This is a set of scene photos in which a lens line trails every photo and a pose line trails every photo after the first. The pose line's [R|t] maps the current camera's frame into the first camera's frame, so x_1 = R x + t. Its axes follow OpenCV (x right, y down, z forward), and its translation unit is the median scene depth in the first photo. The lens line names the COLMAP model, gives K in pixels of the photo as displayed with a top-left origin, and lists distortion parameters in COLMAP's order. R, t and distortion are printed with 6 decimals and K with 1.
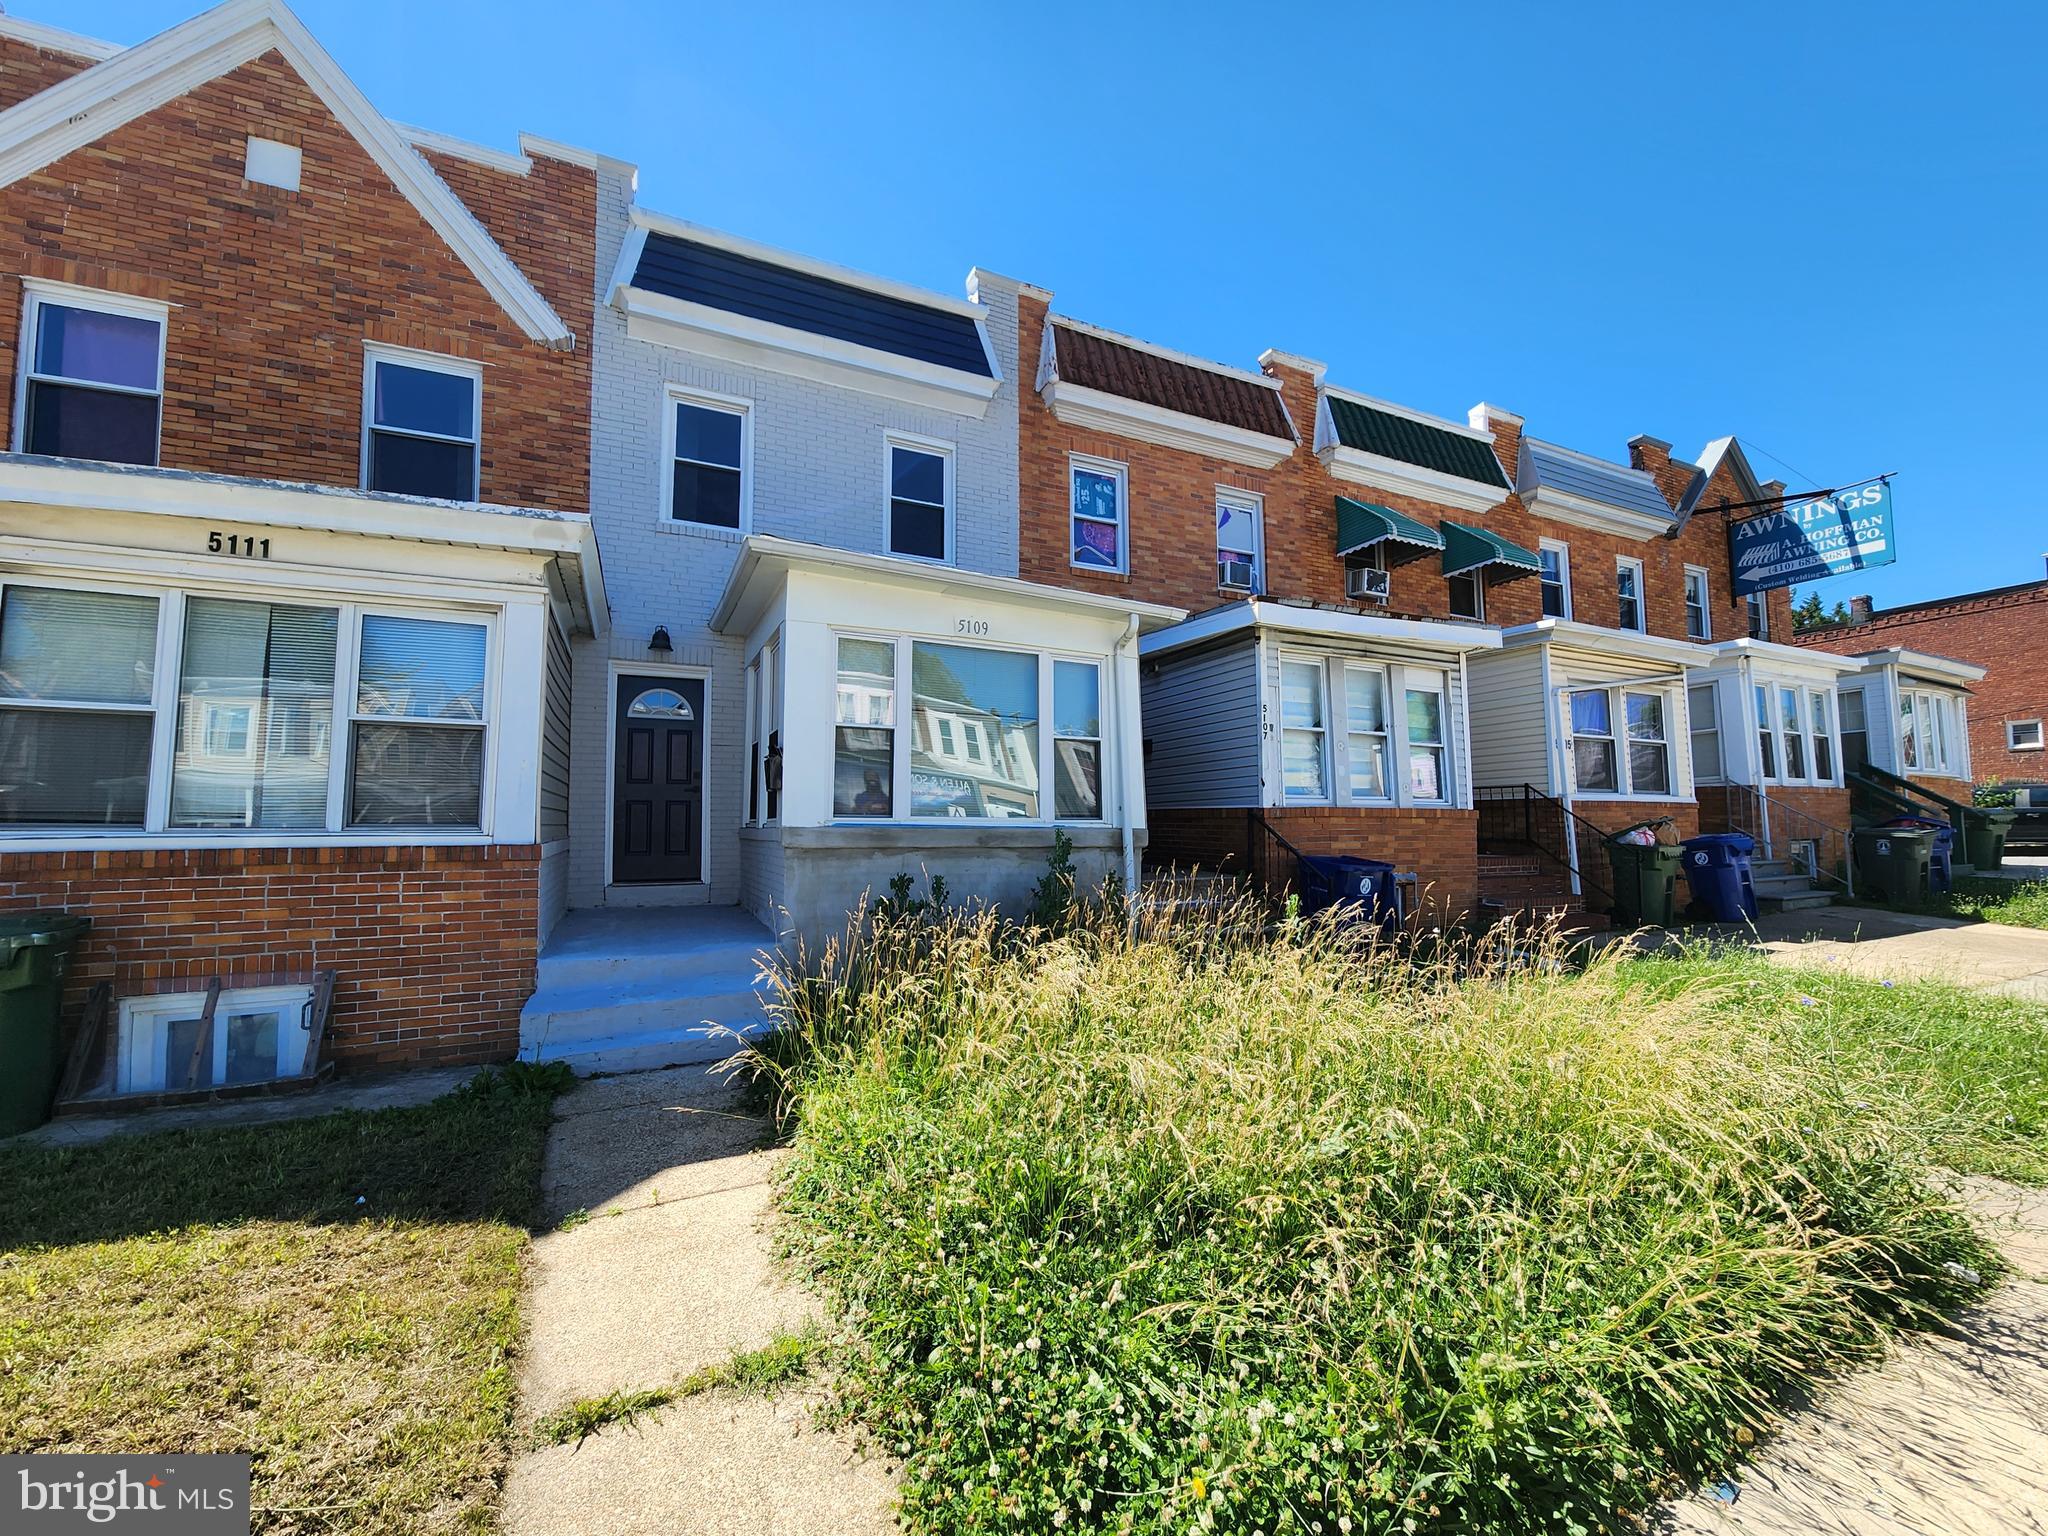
lens RADIAL K [[843.3, 0, 1039.1], [0, 843.3, 775.3], [0, 0, 1]] dist [-0.006169, 0.002945]
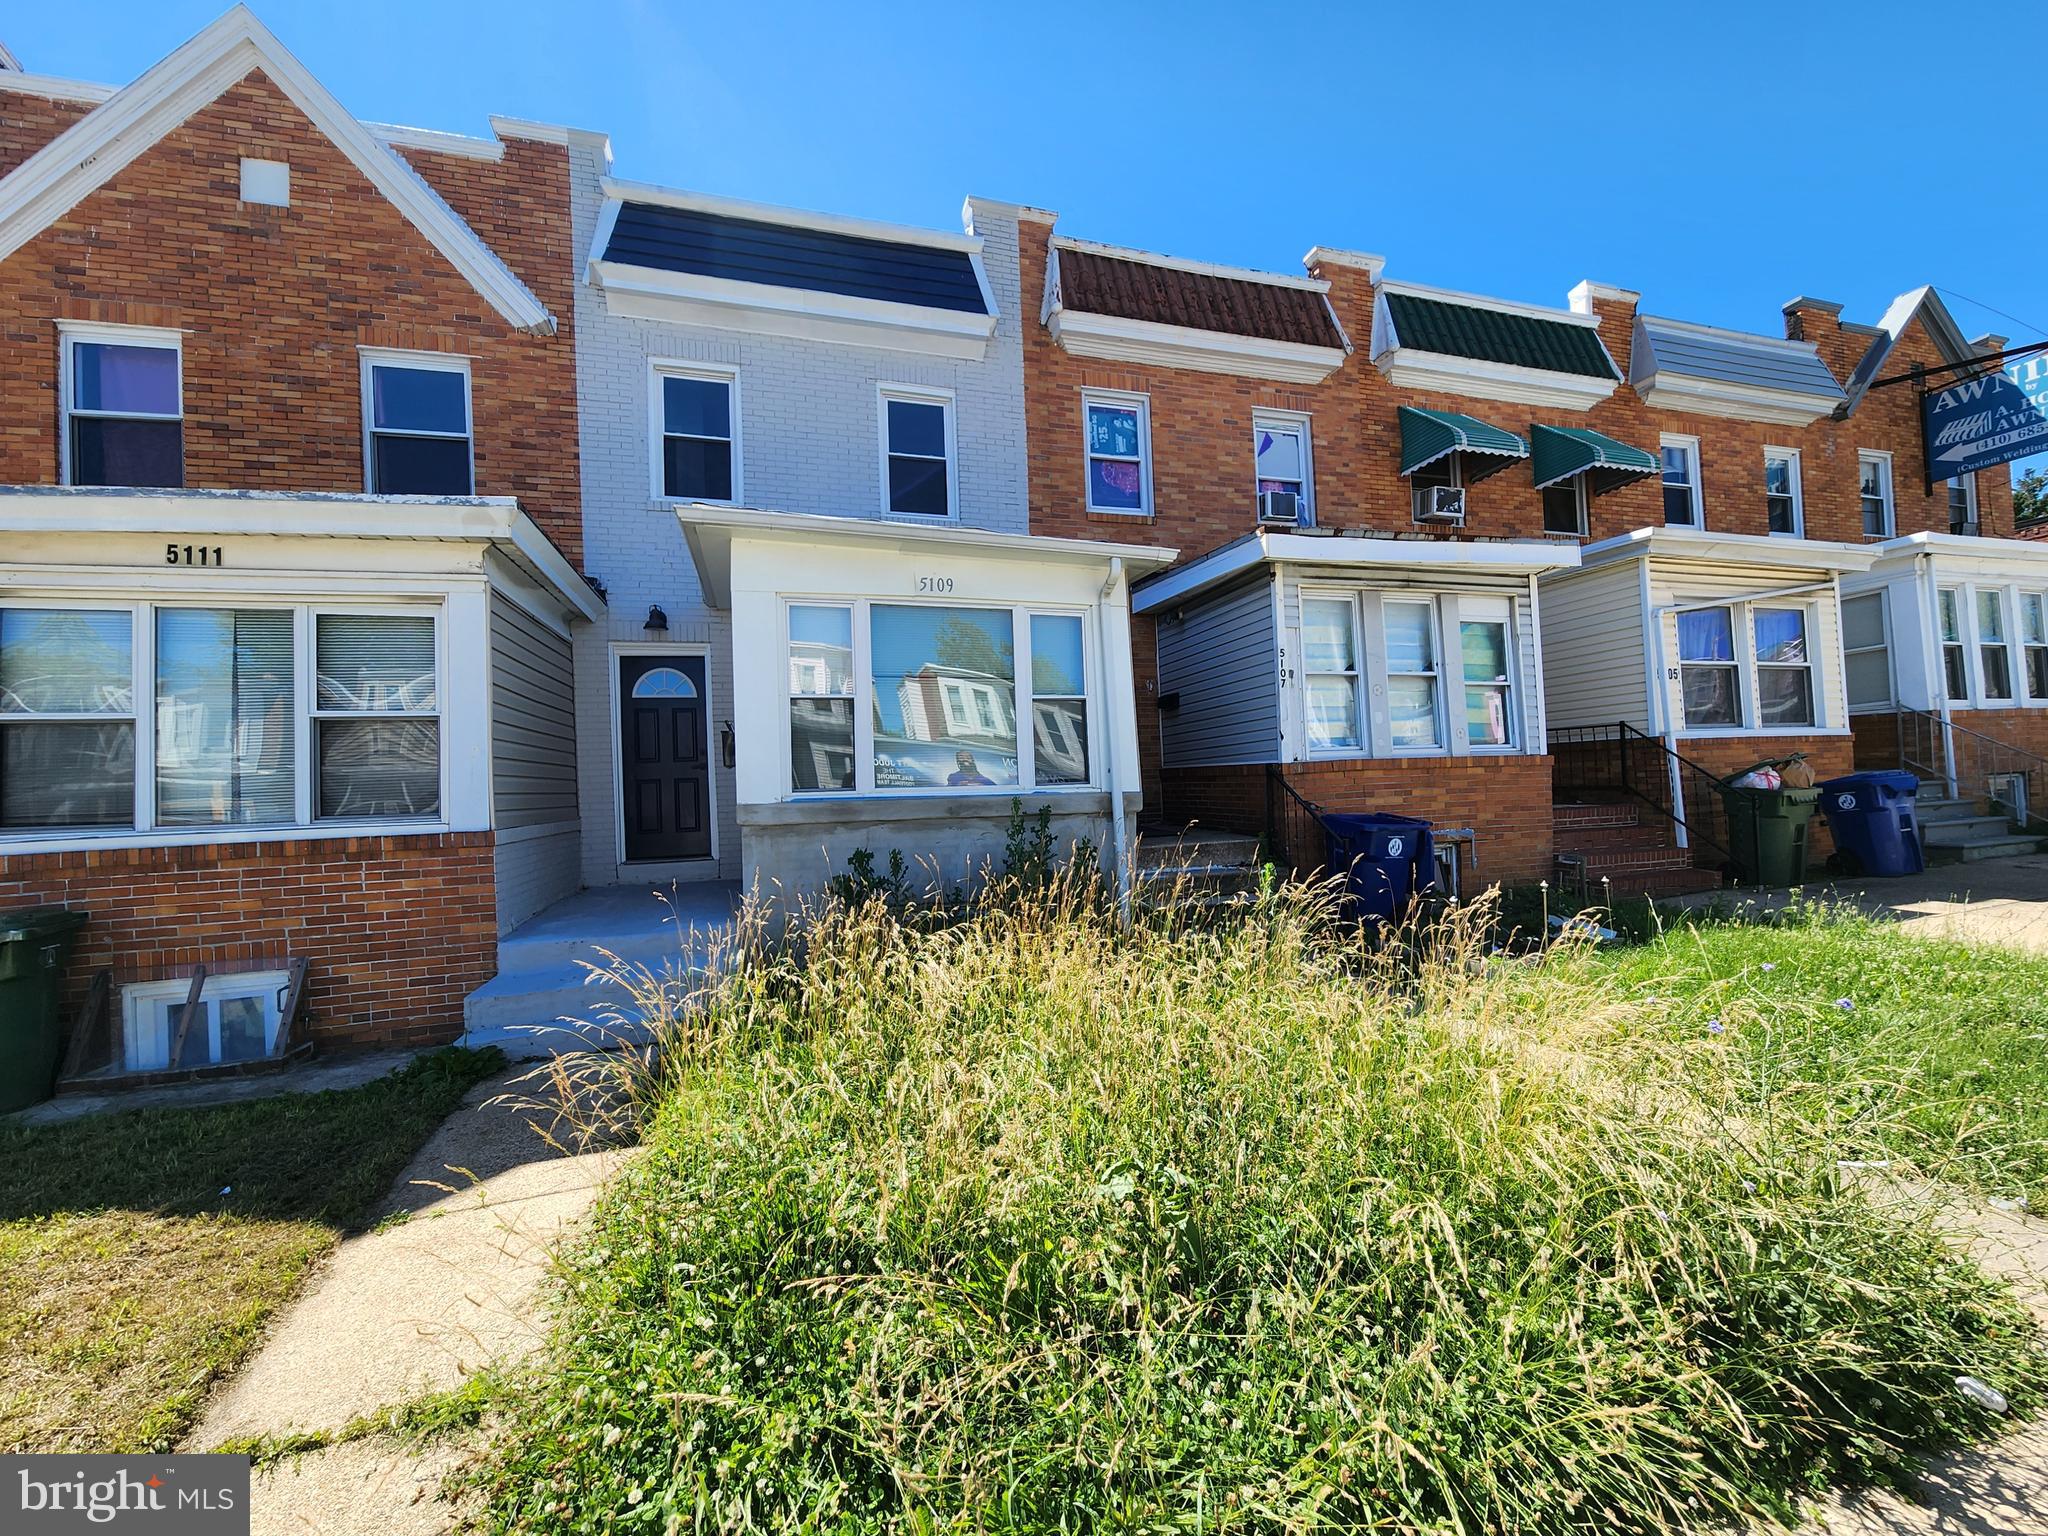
lens RADIAL K [[843.3, 0, 1039.0], [0, 843.3, 775.6], [0, 0, 1]] dist [-0.006169, 0.002945]
pose [[0.988140, -0.036084, -0.149257, 0.140479], [0.043589, 0.997928, 0.047320, -0.002279], [0.147240, -0.053265, 0.987665, 0.064586]]
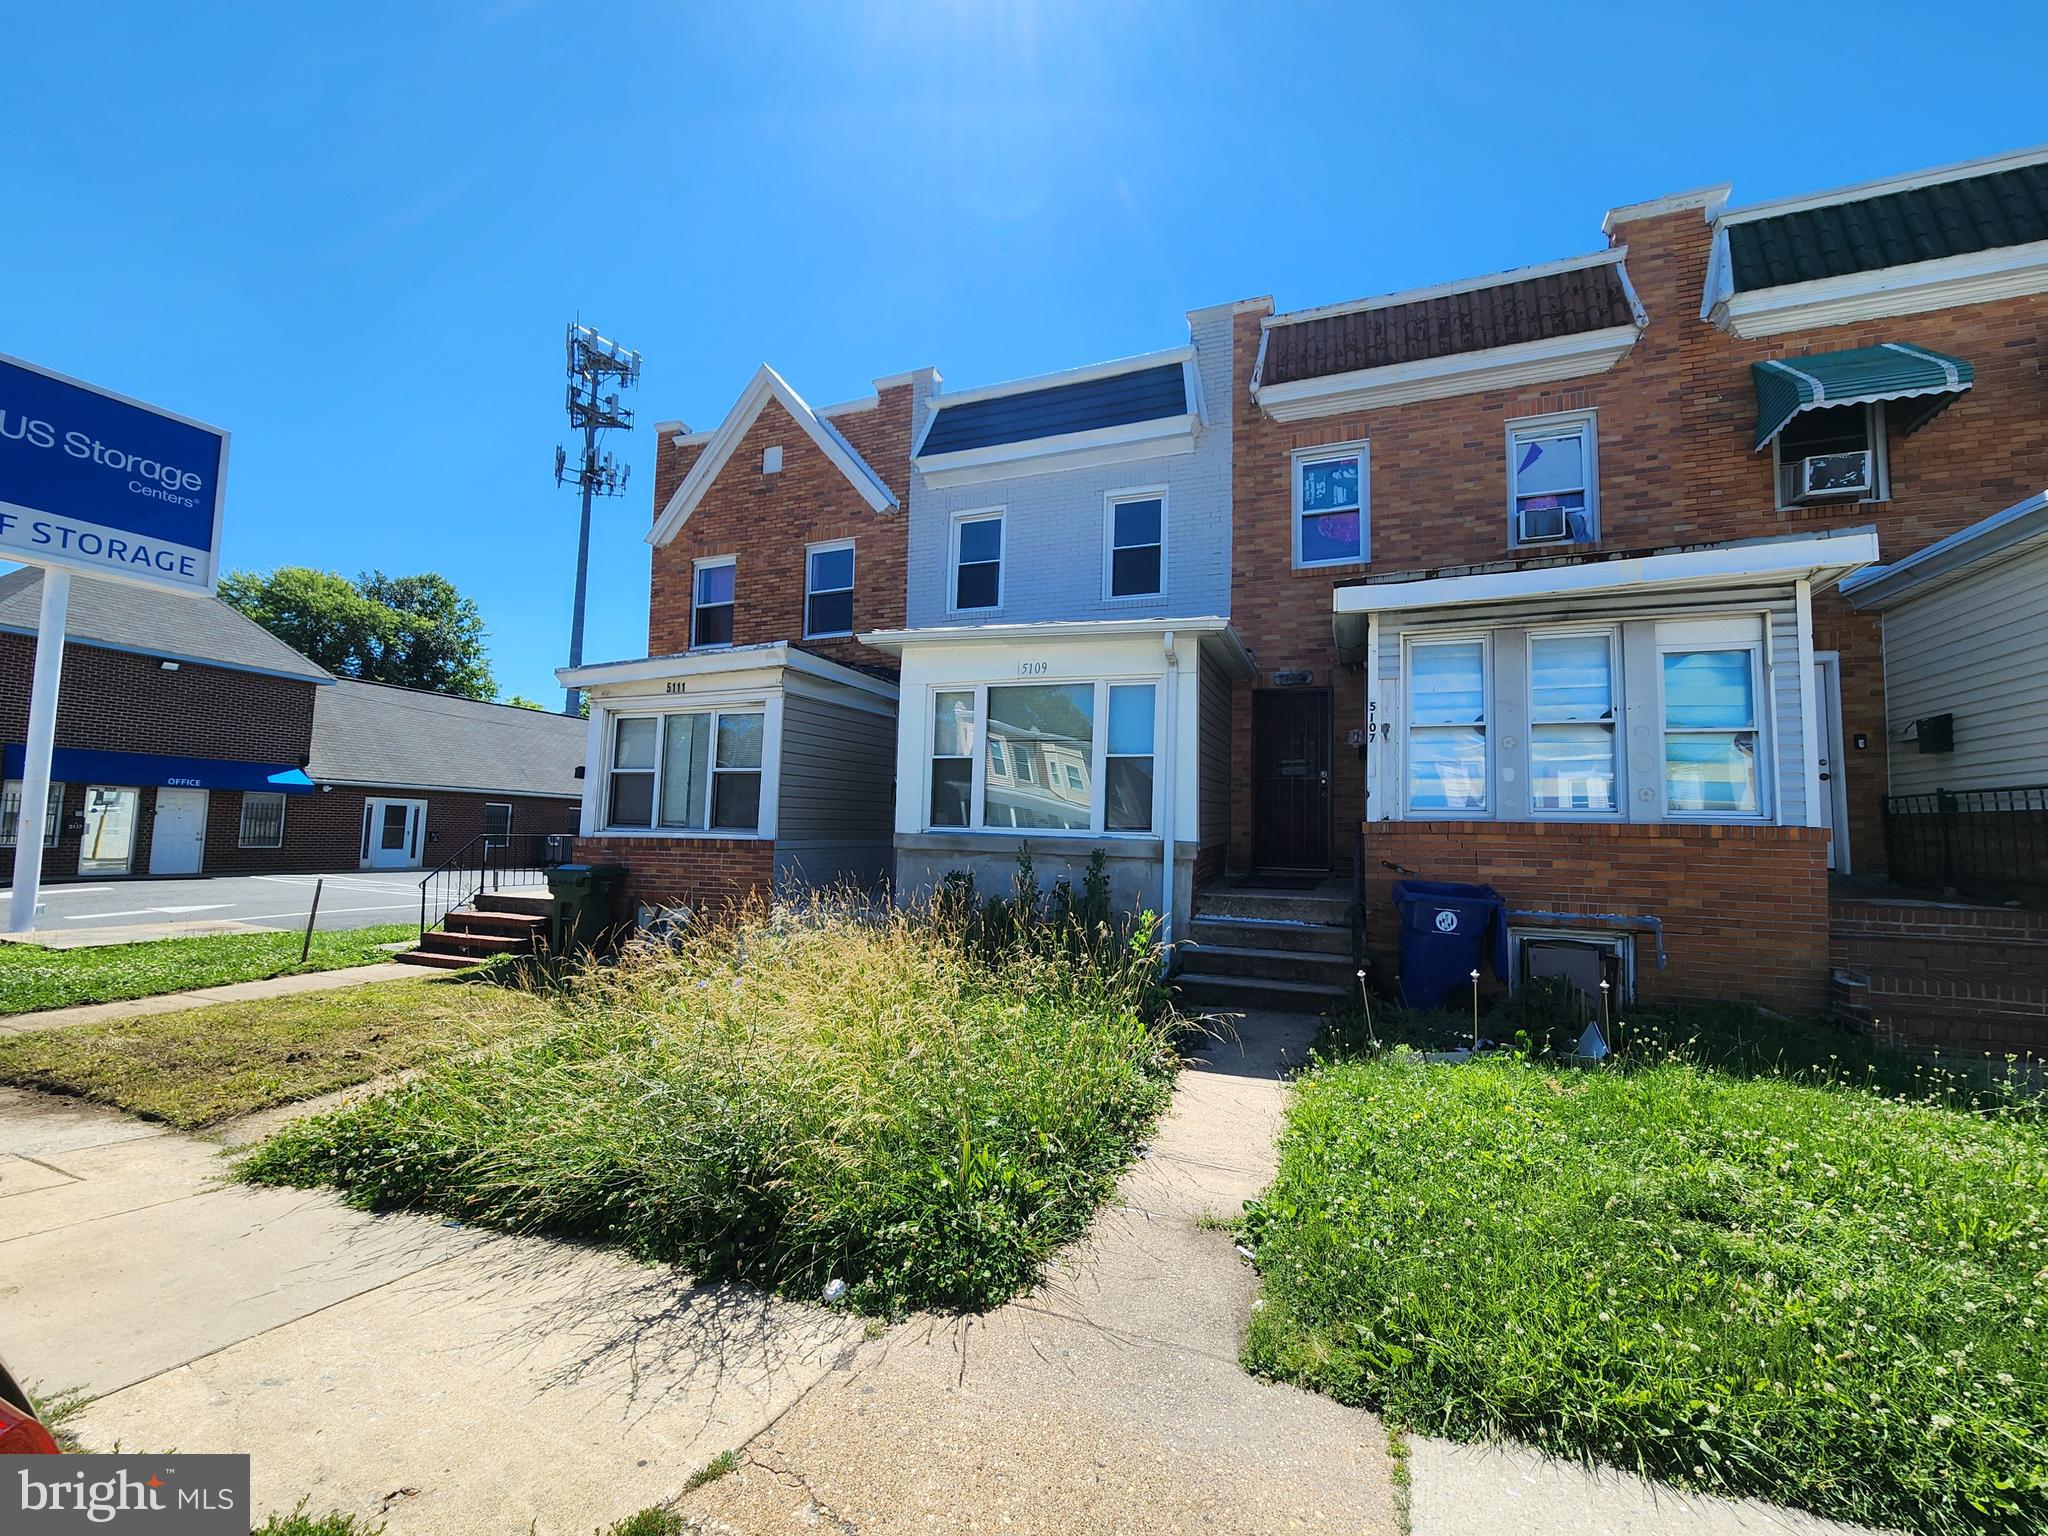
lens RADIAL K [[843.3, 0, 1033.8], [0, 843.3, 772.4], [0, 0, 1]] dist [-0.006169, 0.002945]
pose [[0.673877, -0.035866, -0.737972, 0.665906], [0.024970, 0.999356, -0.025769, 0.001764], [0.738421, -0.001062, 0.674339, 0.163989]]
